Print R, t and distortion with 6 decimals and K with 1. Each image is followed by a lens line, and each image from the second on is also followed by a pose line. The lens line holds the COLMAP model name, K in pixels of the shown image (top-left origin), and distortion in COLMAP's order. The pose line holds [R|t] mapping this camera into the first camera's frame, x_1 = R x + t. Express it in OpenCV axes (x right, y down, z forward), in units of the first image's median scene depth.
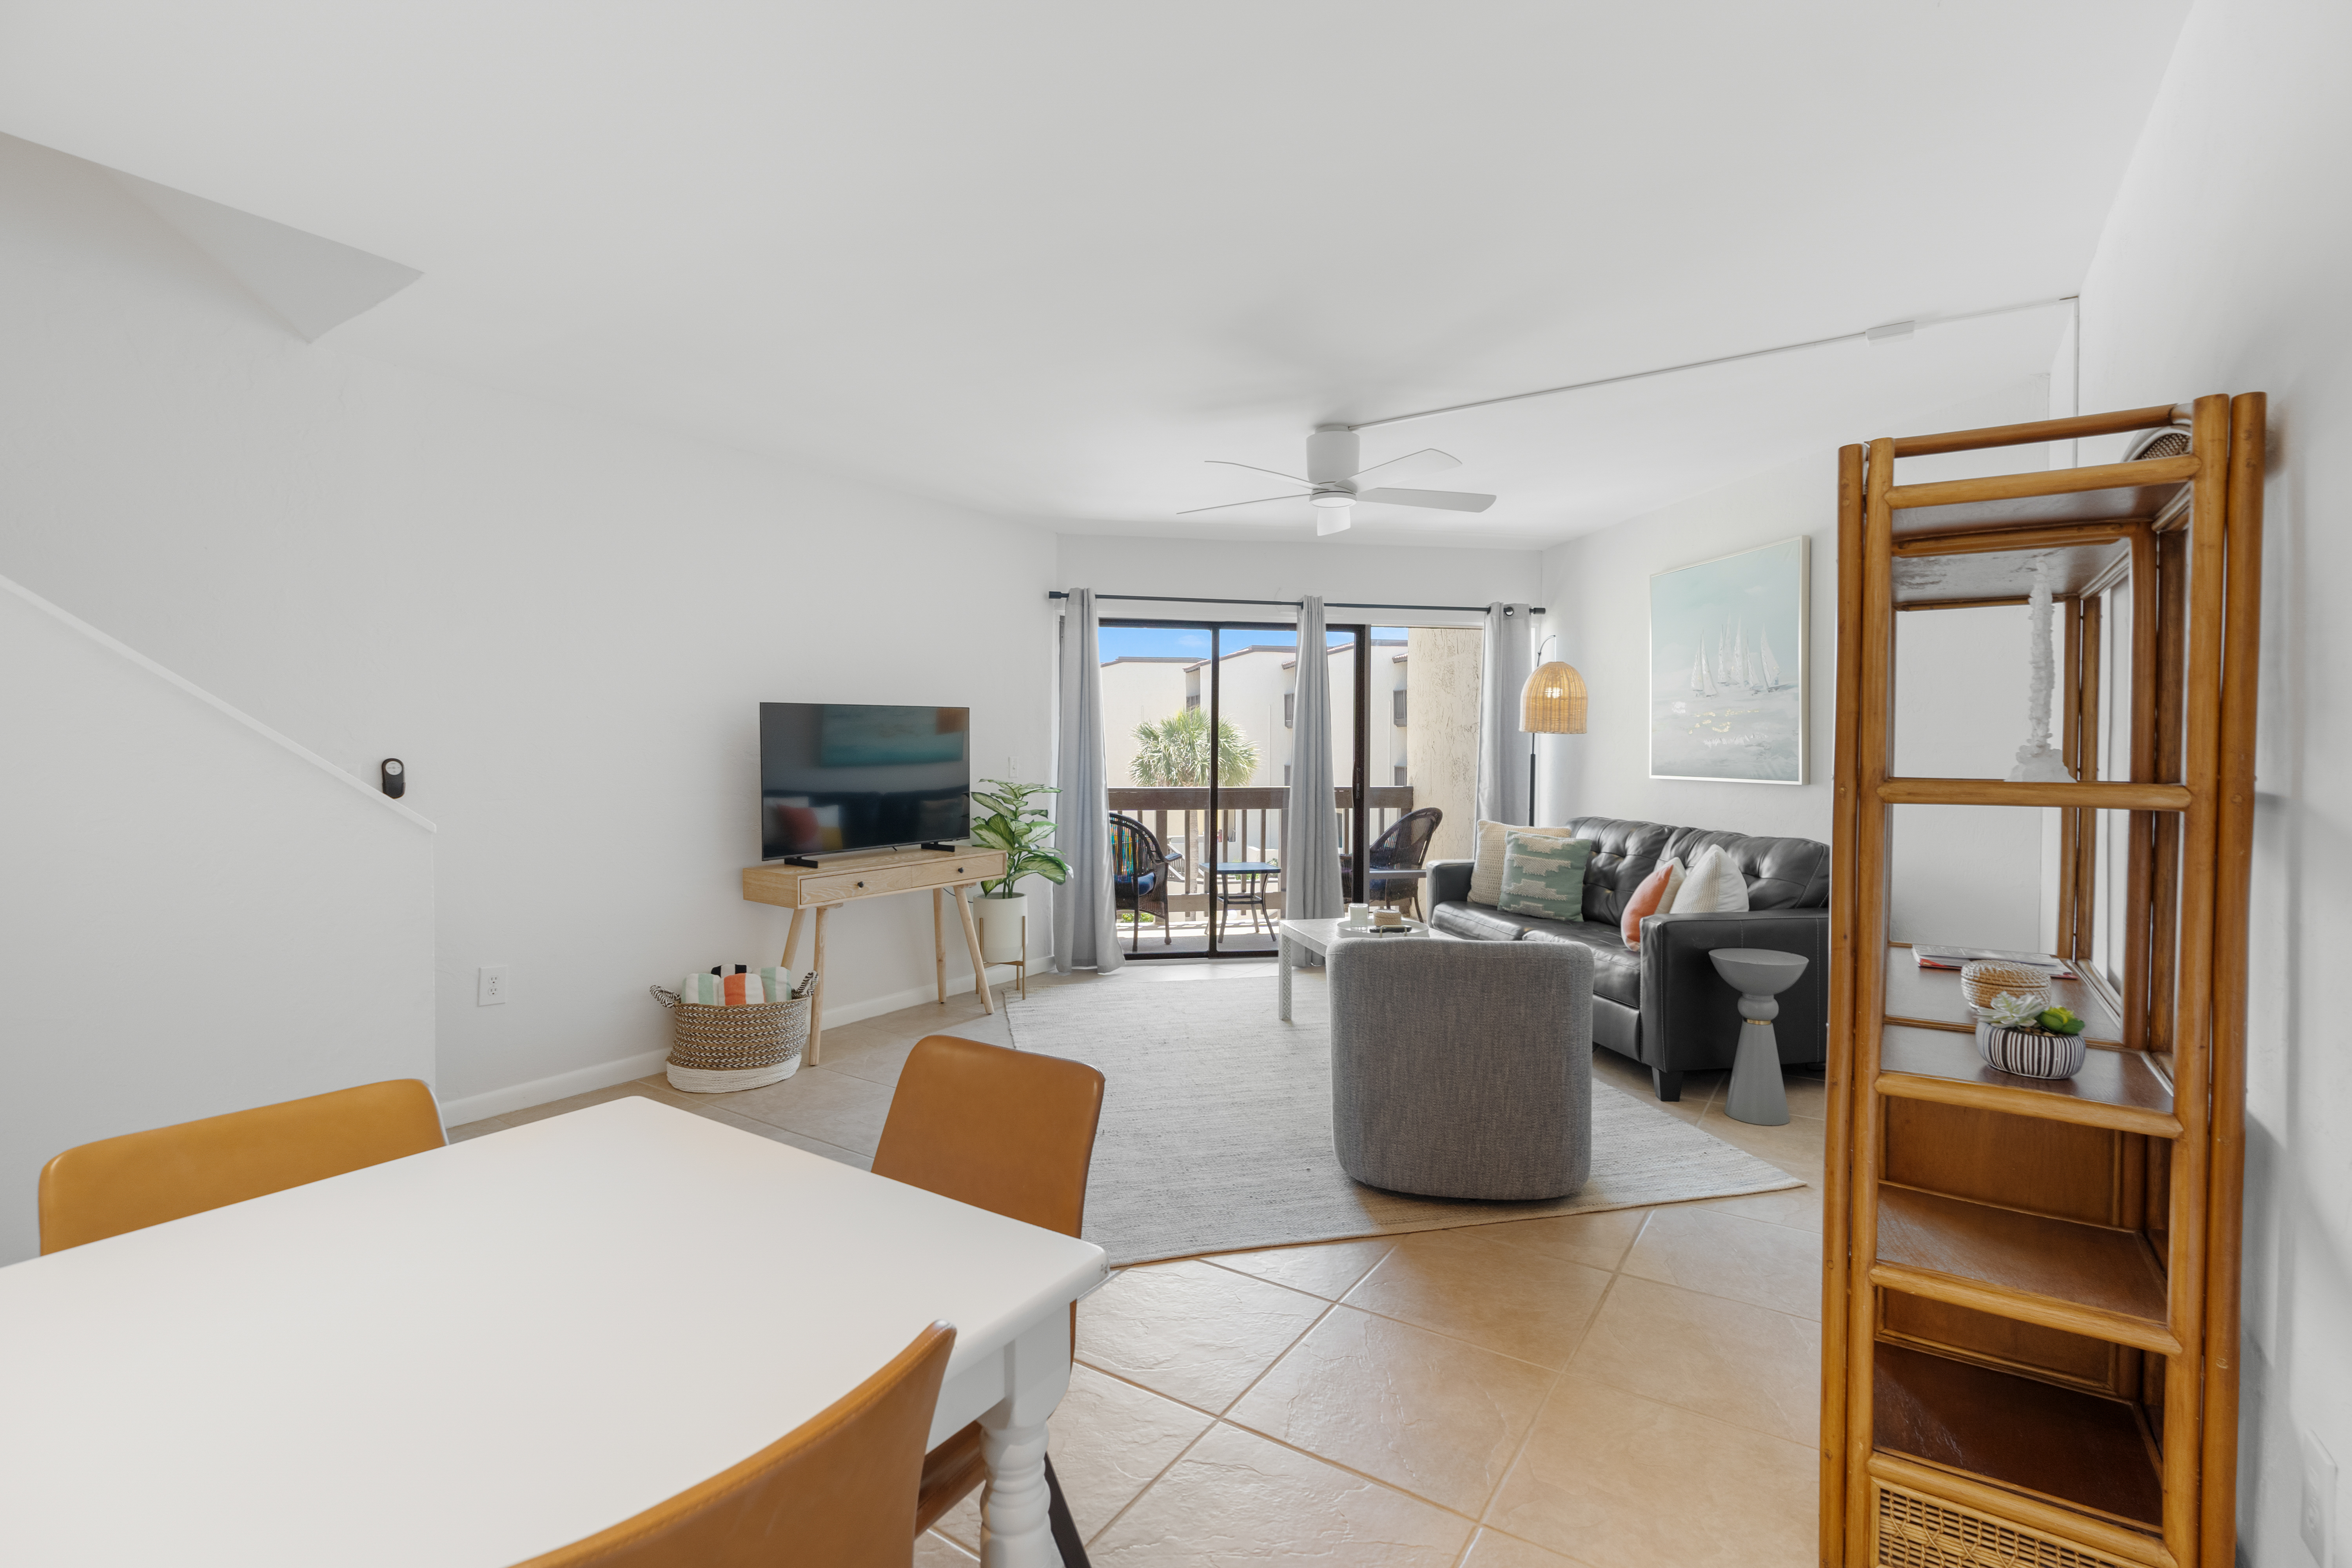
lens RADIAL K [[1059.6, 0, 1227.2], [0, 1059.6, 772.1], [0, 0, 1]] dist [-0.003209, 0.001774]
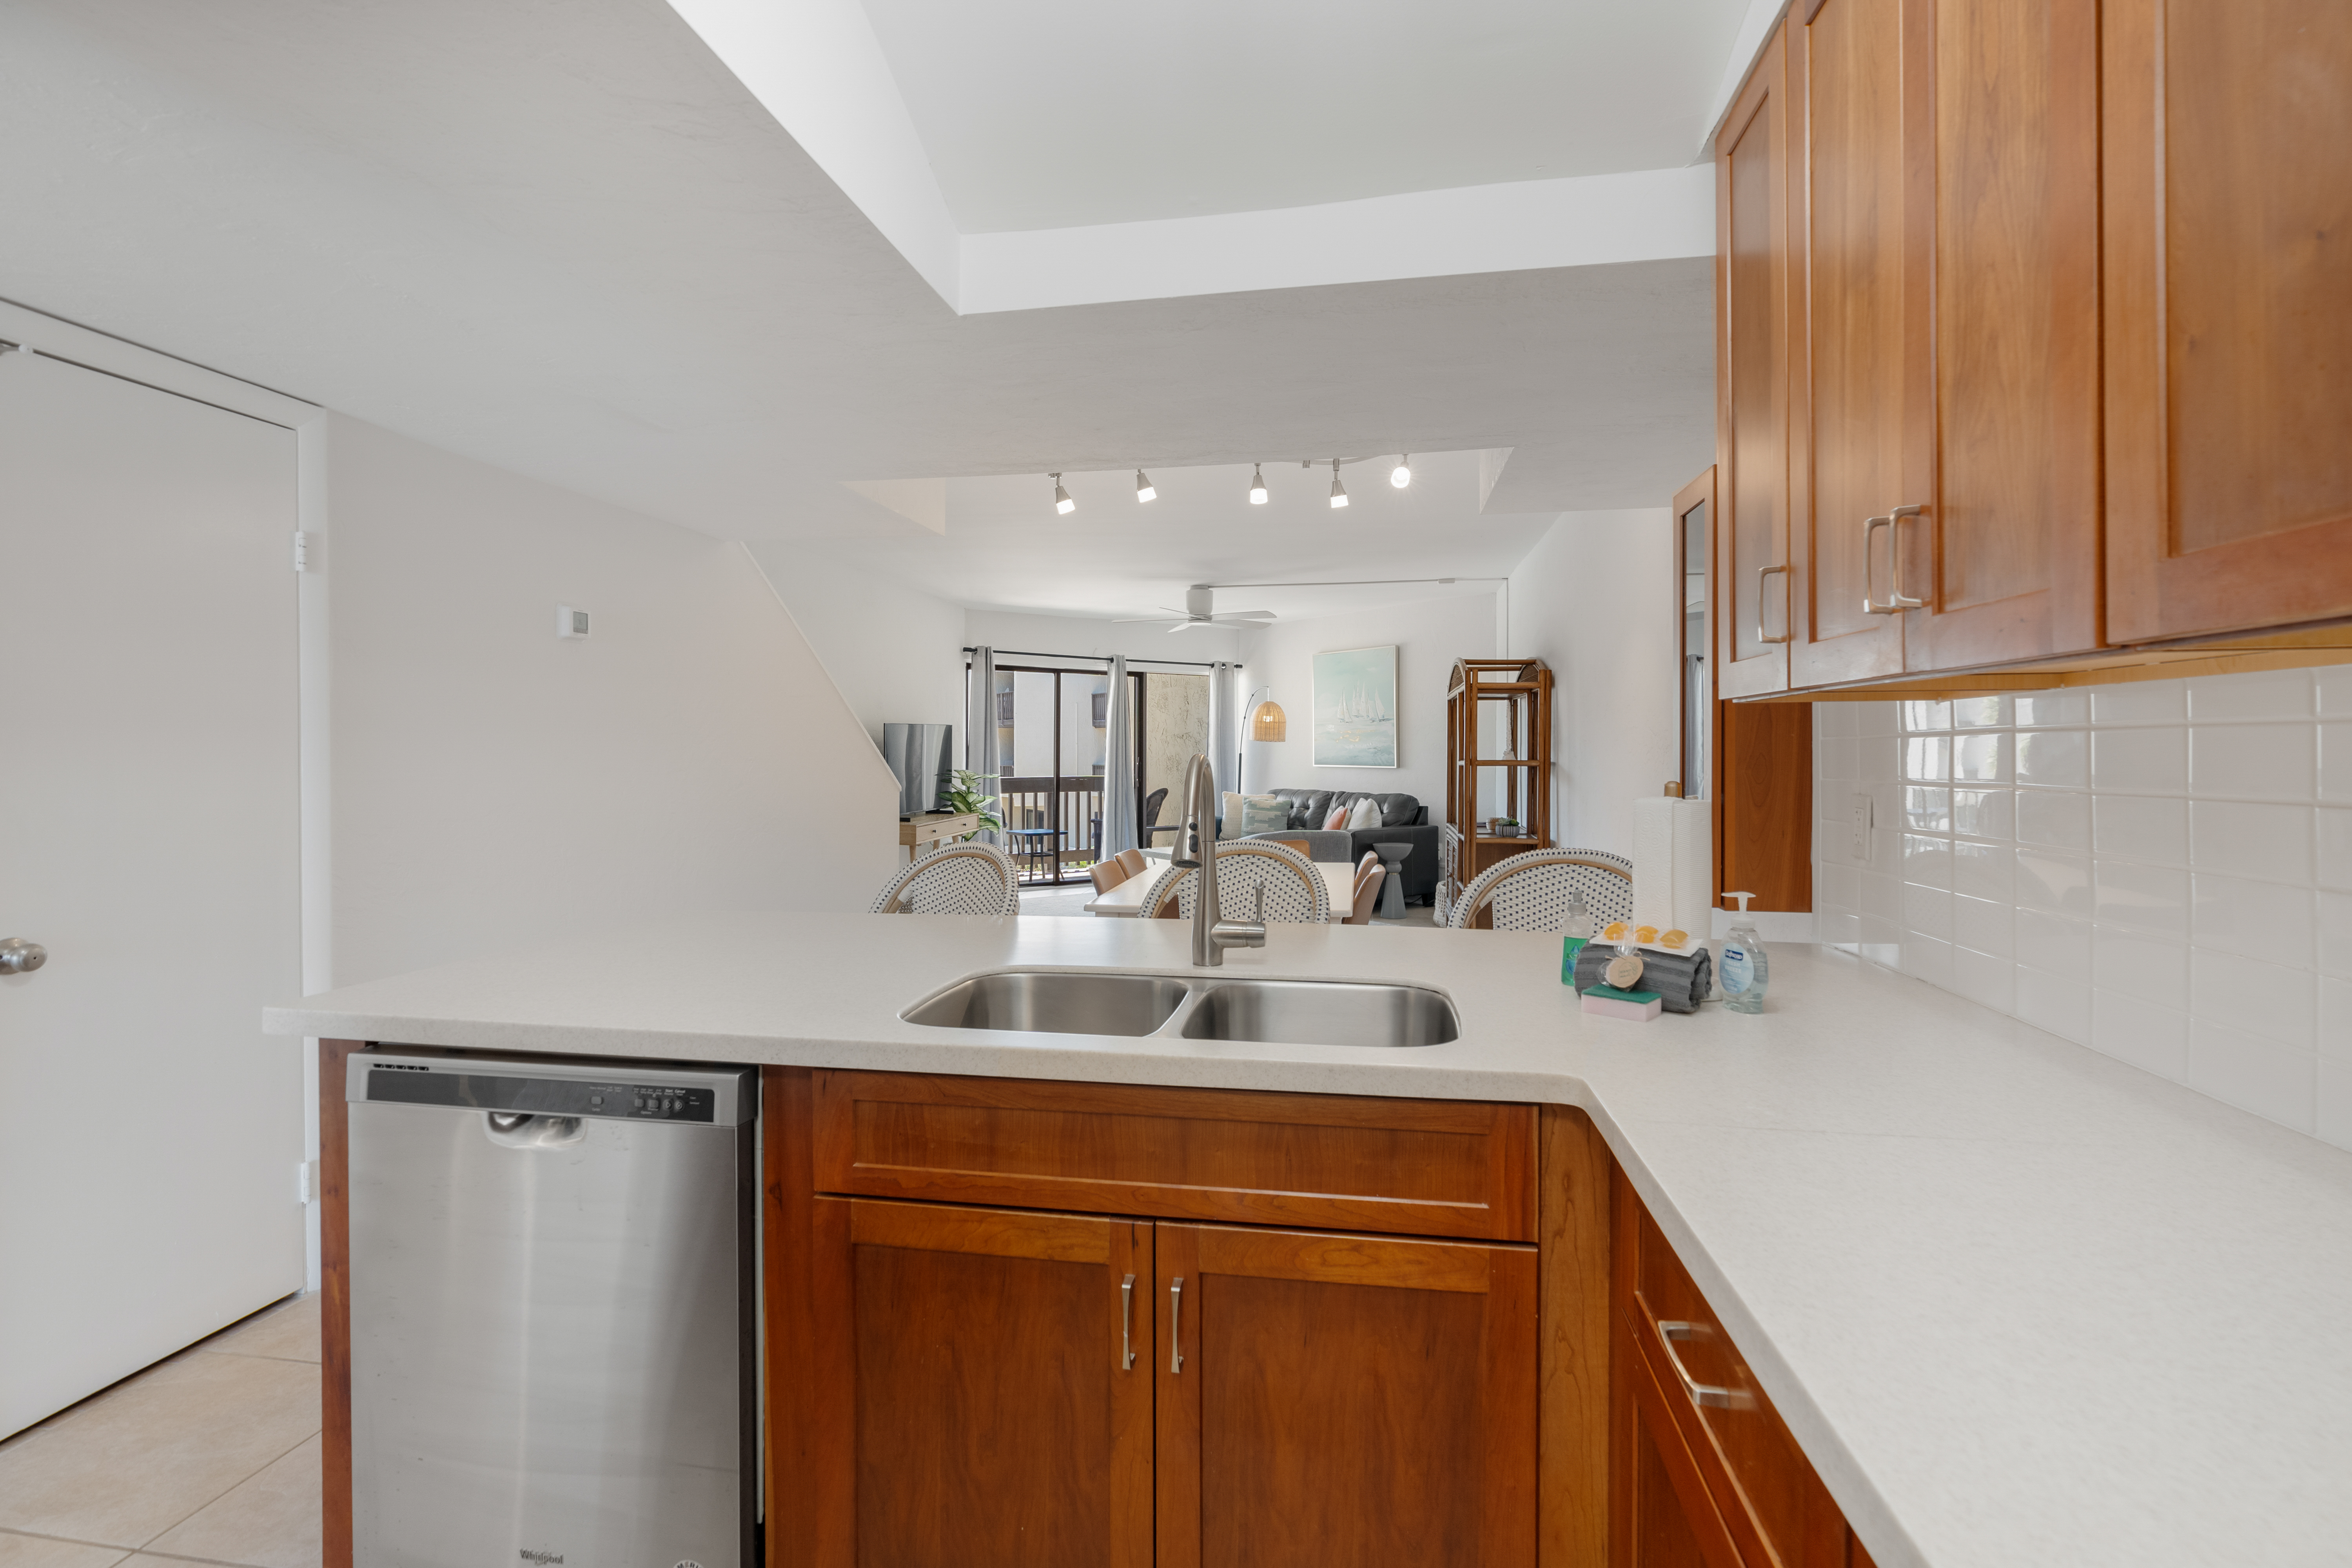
lens RADIAL K [[1059.6, 0, 1206.7], [0, 1059.6, 751.4], [0, 0, 1]] dist [-0.003209, 0.001774]
pose [[0.913901, 0.000867, 0.405936, -0.531671], [0.007319, 0.999800, -0.018612, 0.012853], [-0.405871, 0.019981, 0.913712, -0.613132]]
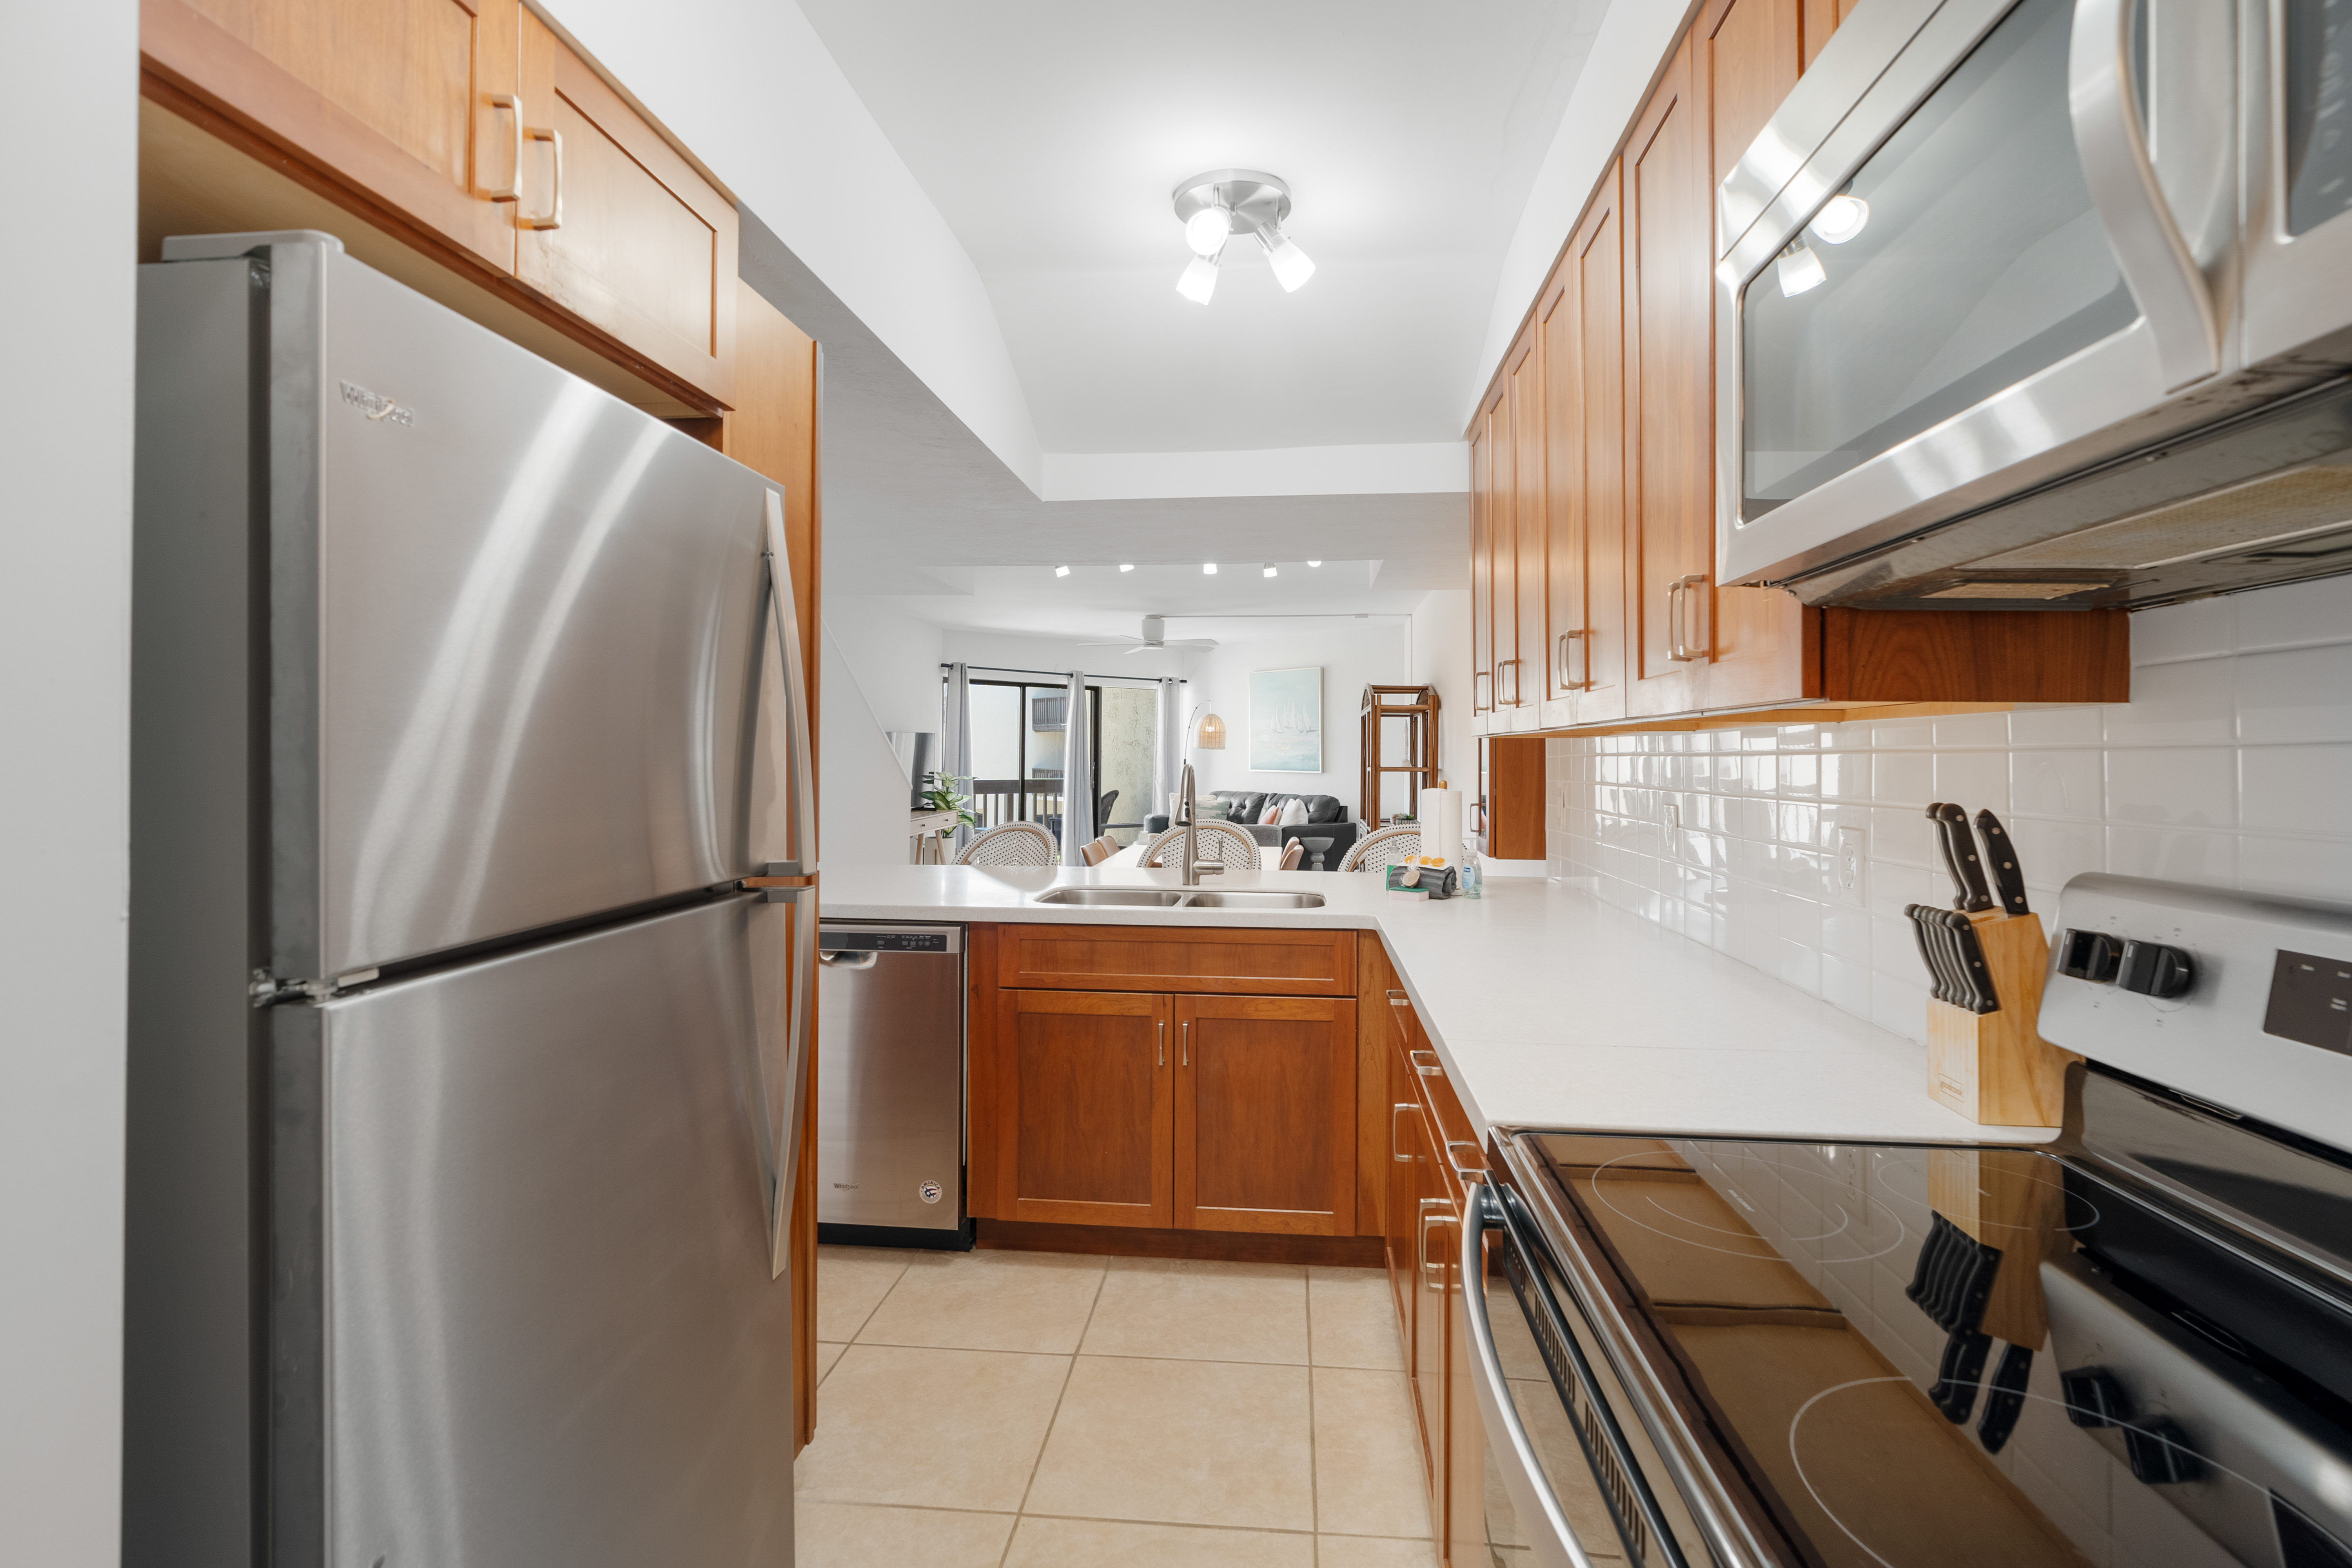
lens RADIAL K [[1059.6, 0, 1218.8], [0, 1059.6, 742.1], [0, 0, 1]] dist [-0.003209, 0.001774]
pose [[0.882107, 0.012972, 0.470871, -0.660225], [0.001816, 0.999520, -0.030938, 0.013535], [-0.471046, 0.028145, 0.881659, -0.833877]]
